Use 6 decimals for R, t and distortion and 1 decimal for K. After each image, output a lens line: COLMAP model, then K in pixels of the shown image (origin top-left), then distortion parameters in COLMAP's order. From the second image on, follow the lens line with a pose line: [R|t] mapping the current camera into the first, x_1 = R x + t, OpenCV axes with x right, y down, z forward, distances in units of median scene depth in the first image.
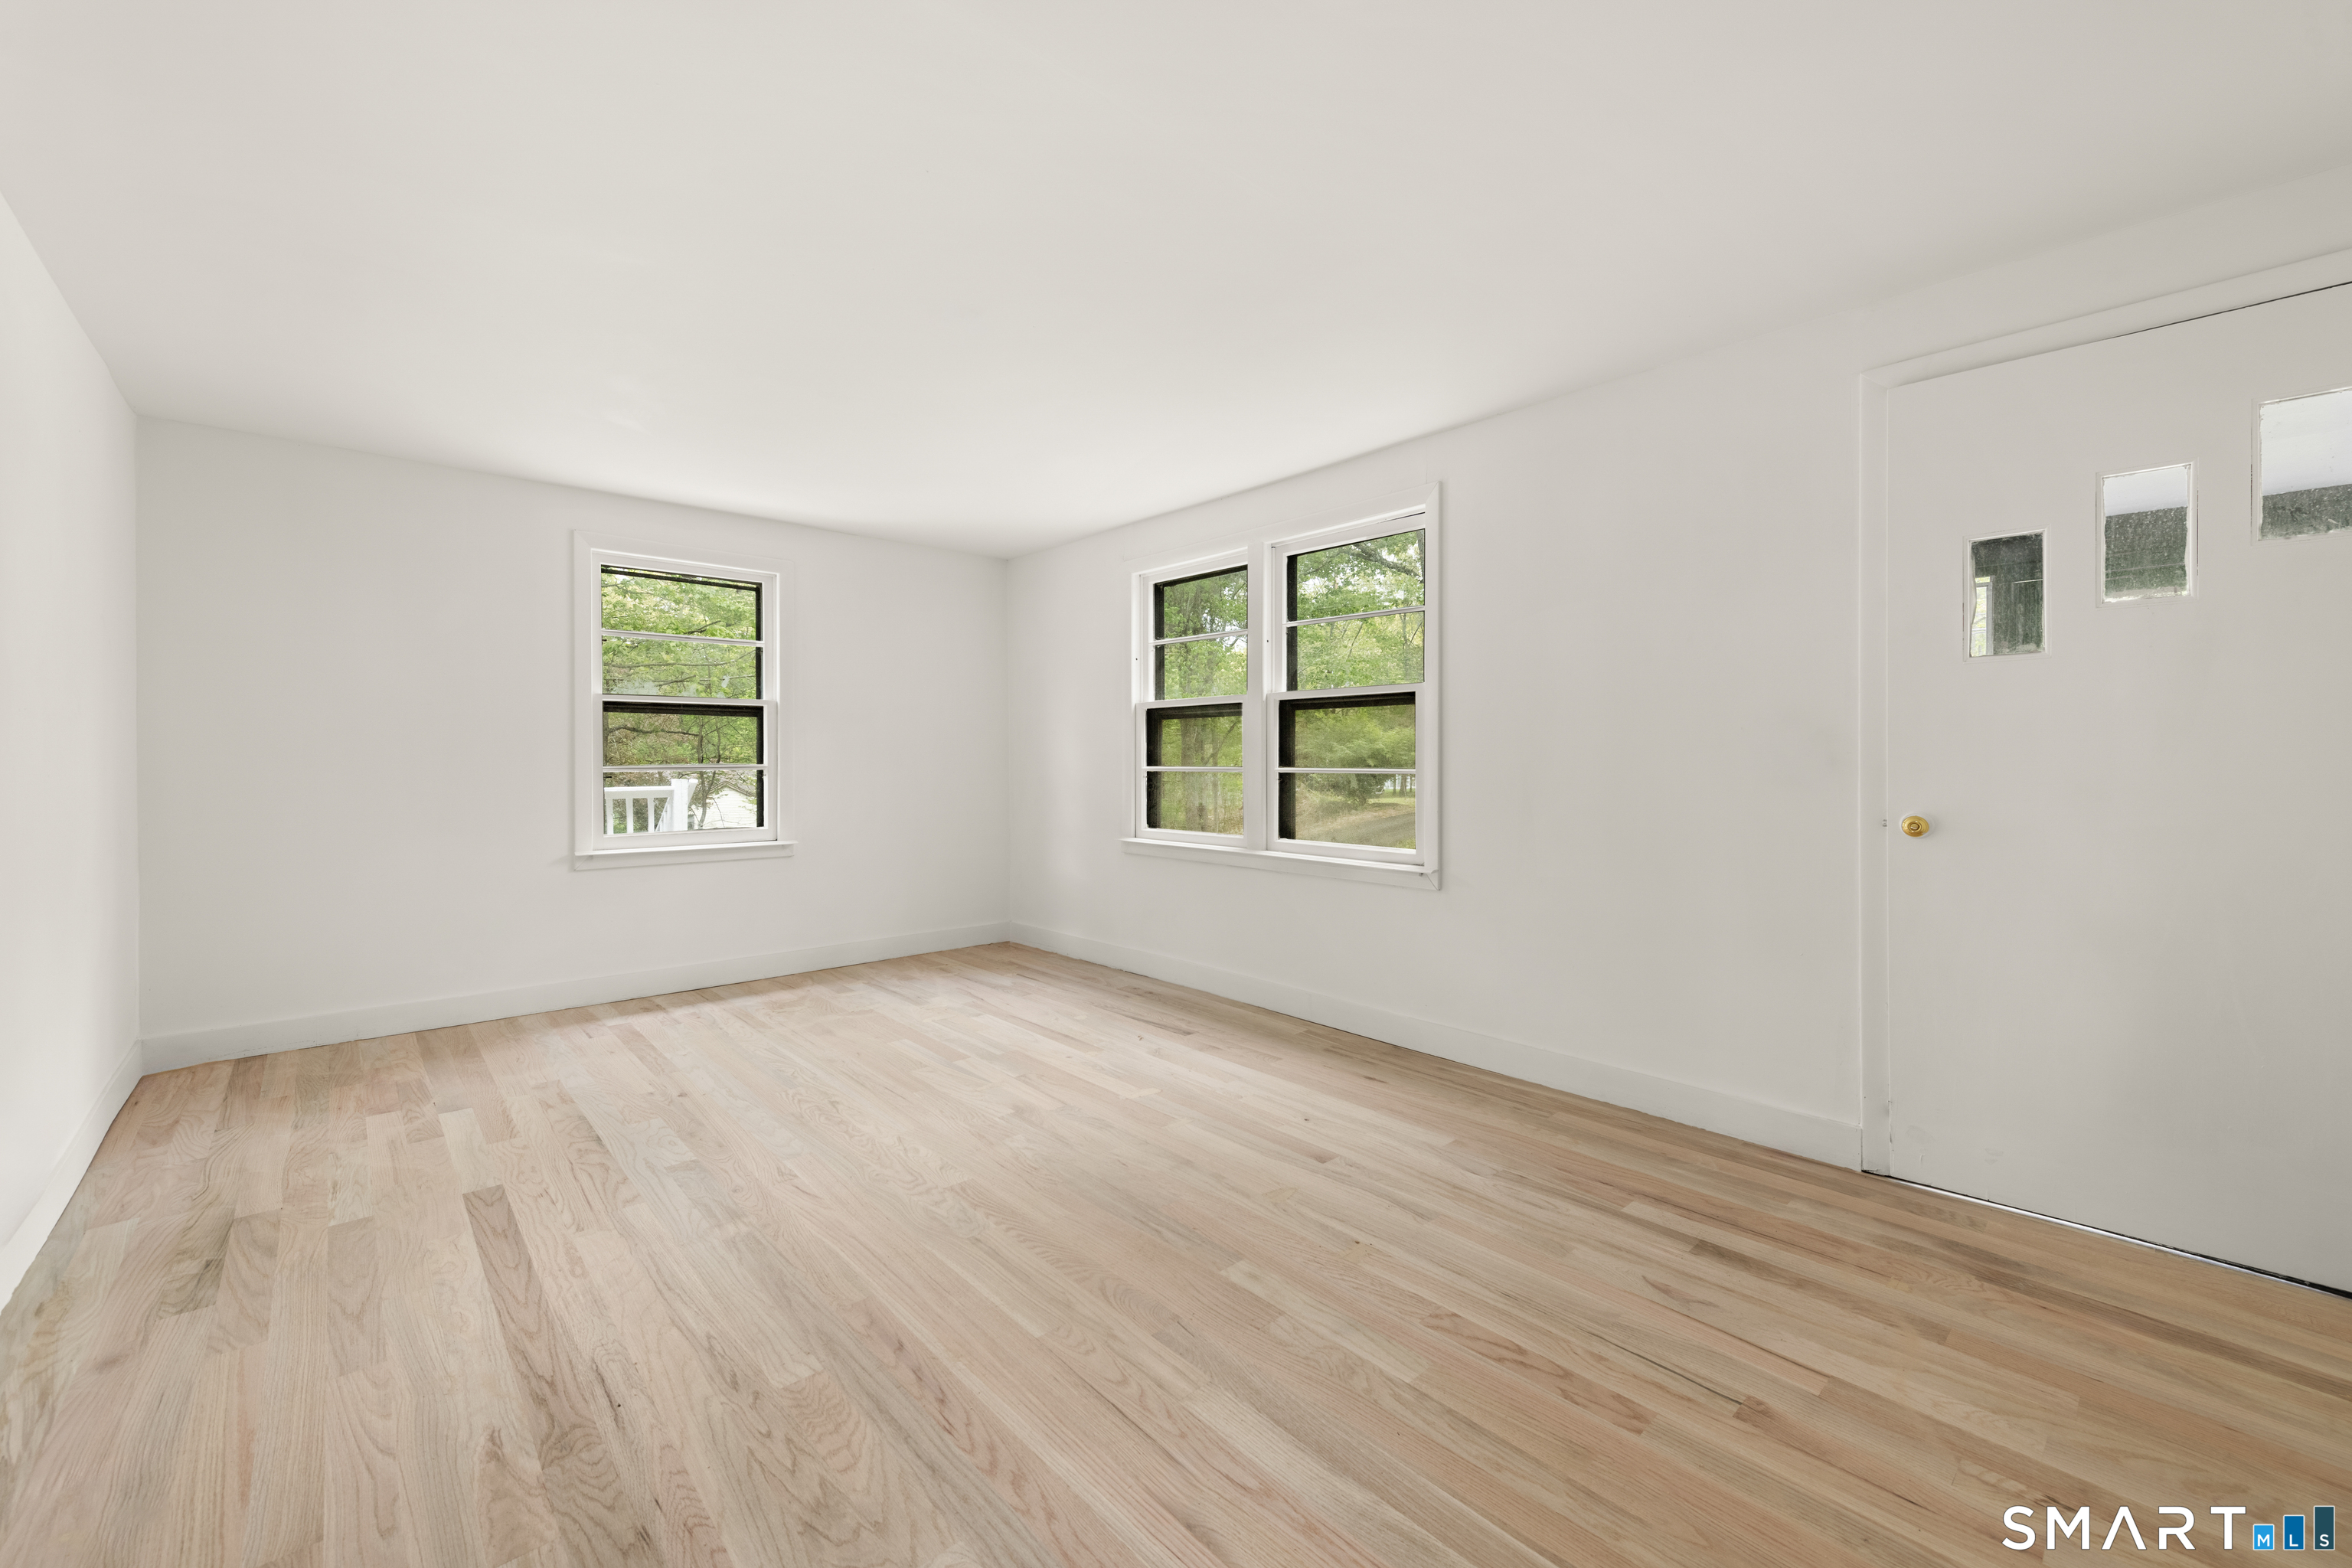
lens RADIAL K [[938.9, 0, 1167.9], [0, 938.9, 779.8], [0, 0, 1]] dist [-0.001047, -0.000007]
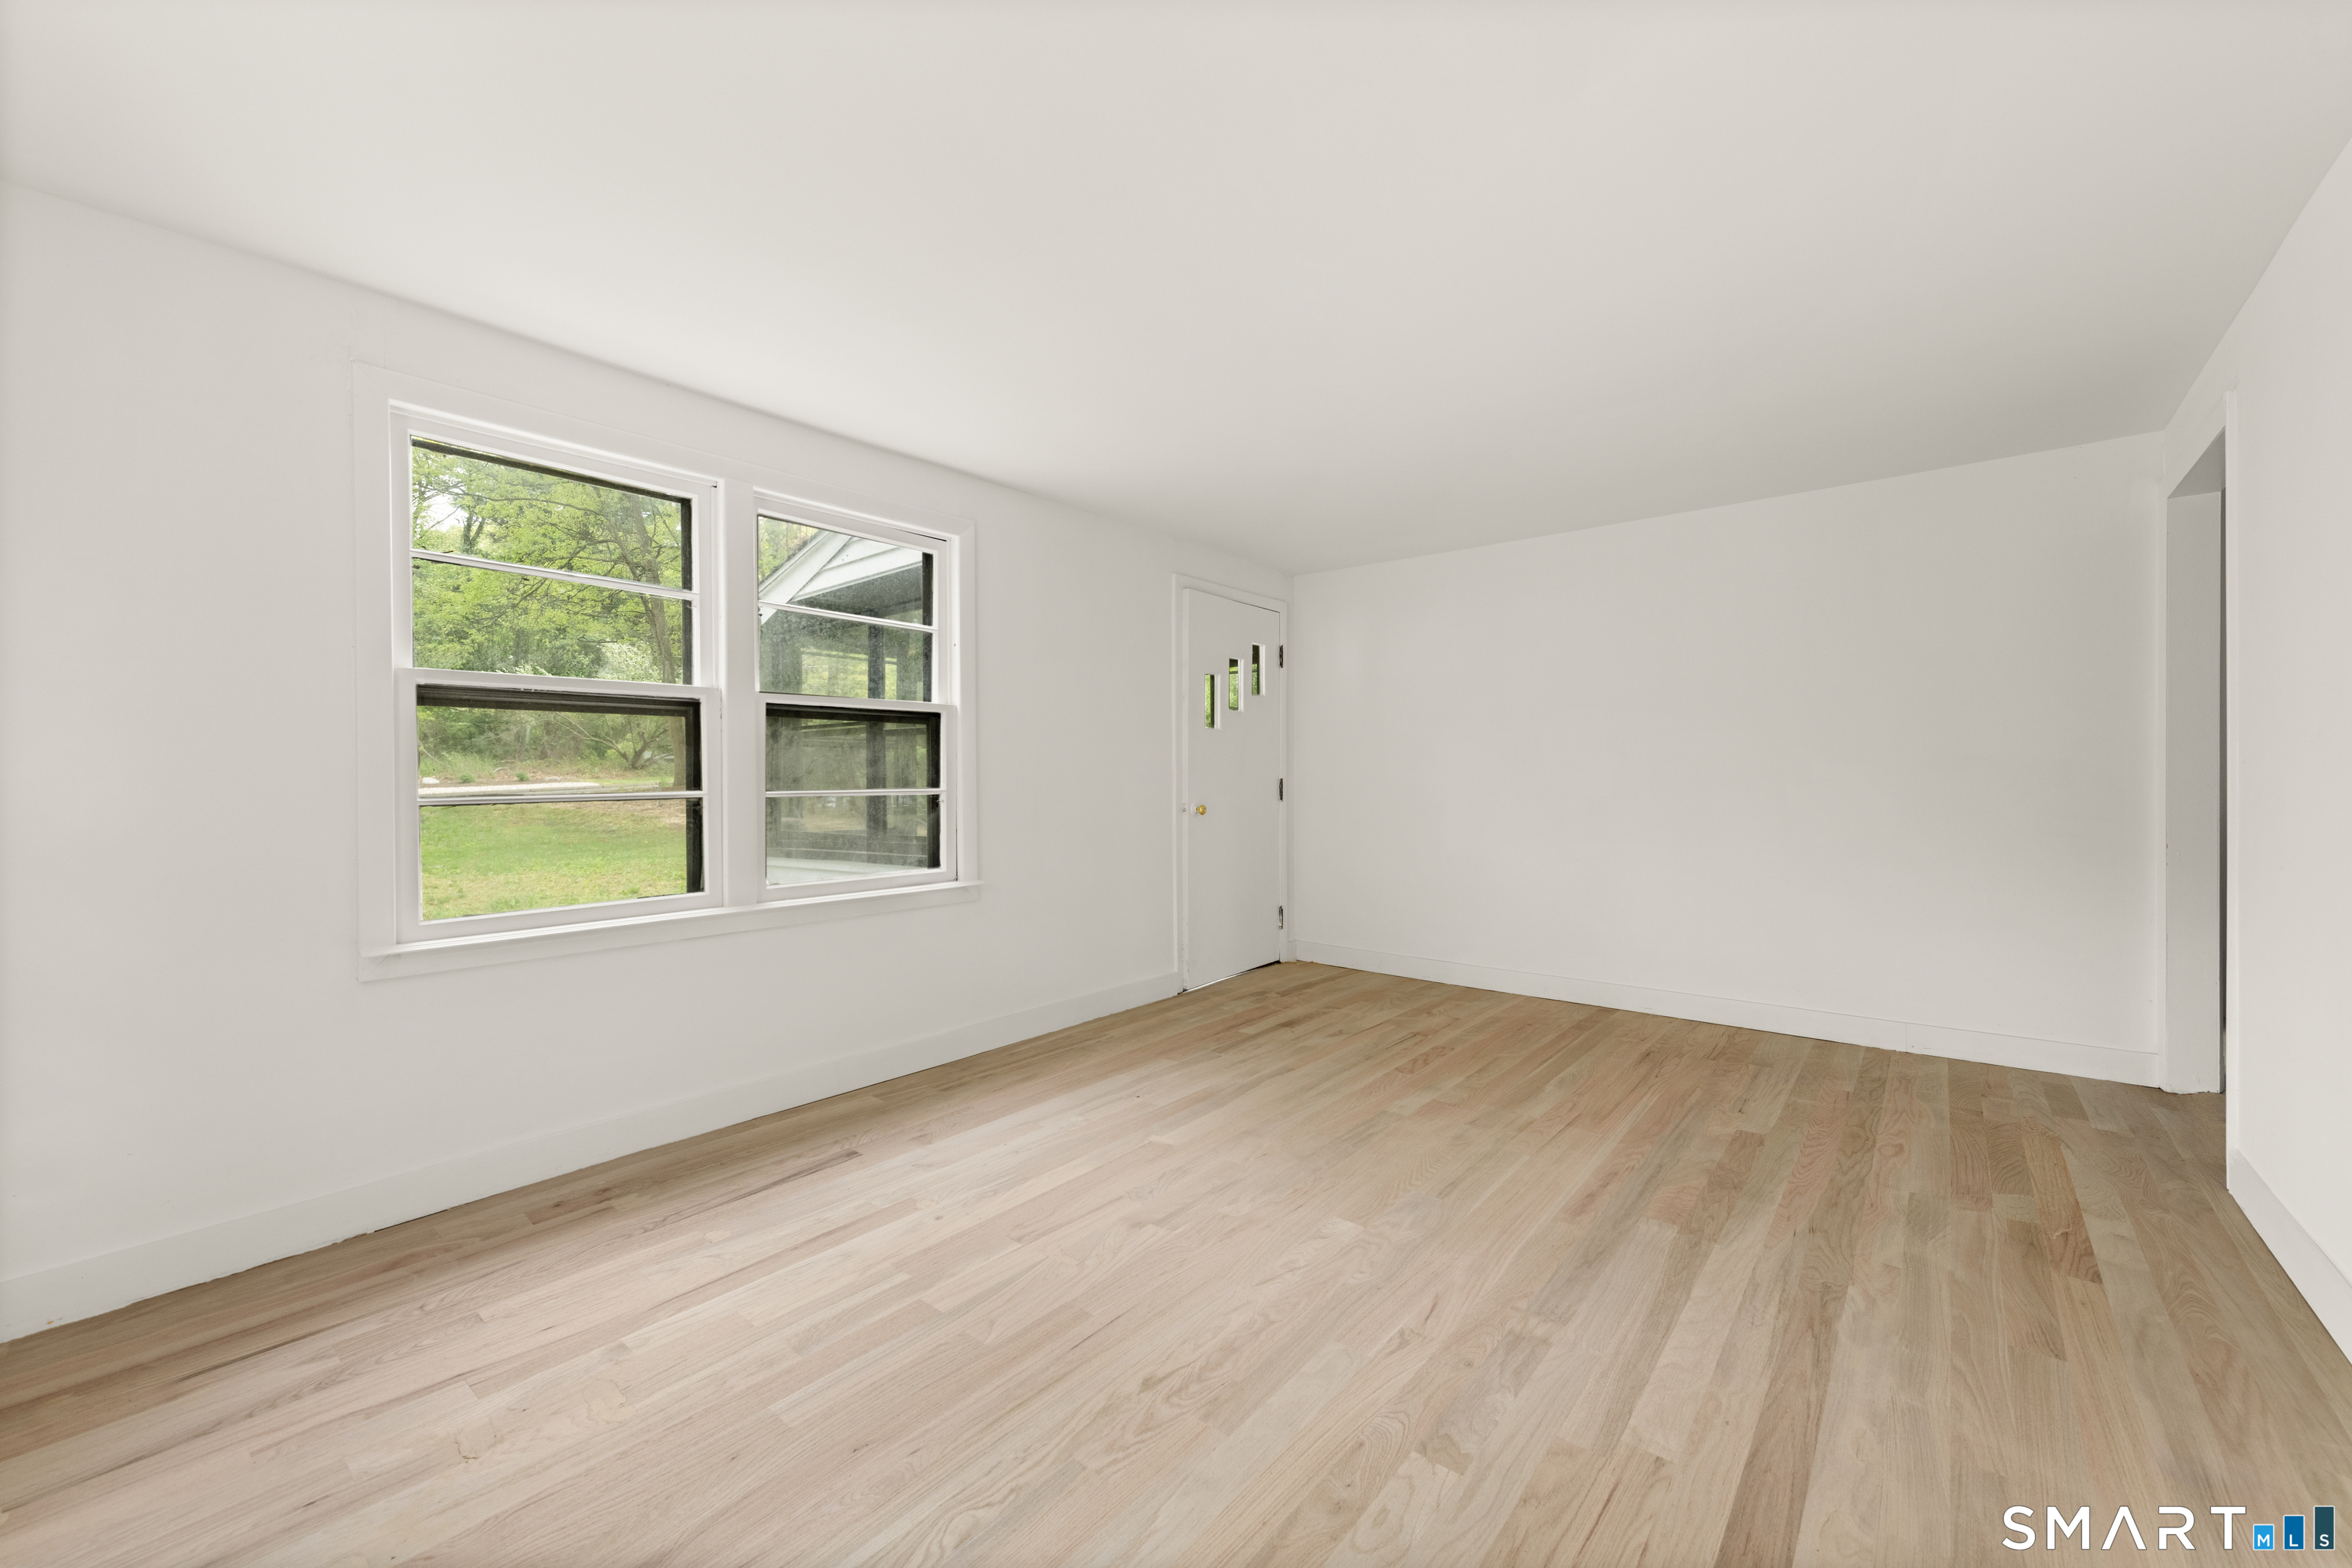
lens RADIAL K [[938.9, 0, 1167.9], [0, 938.9, 779.8], [0, 0, 1]] dist [-0.001047, -0.000007]
pose [[-0.147668, -0.008355, 0.989002, -1.017138], [0.034011, 0.999330, 0.013520, -0.033379], [-0.988452, 0.035634, -0.147285, 1.172970]]
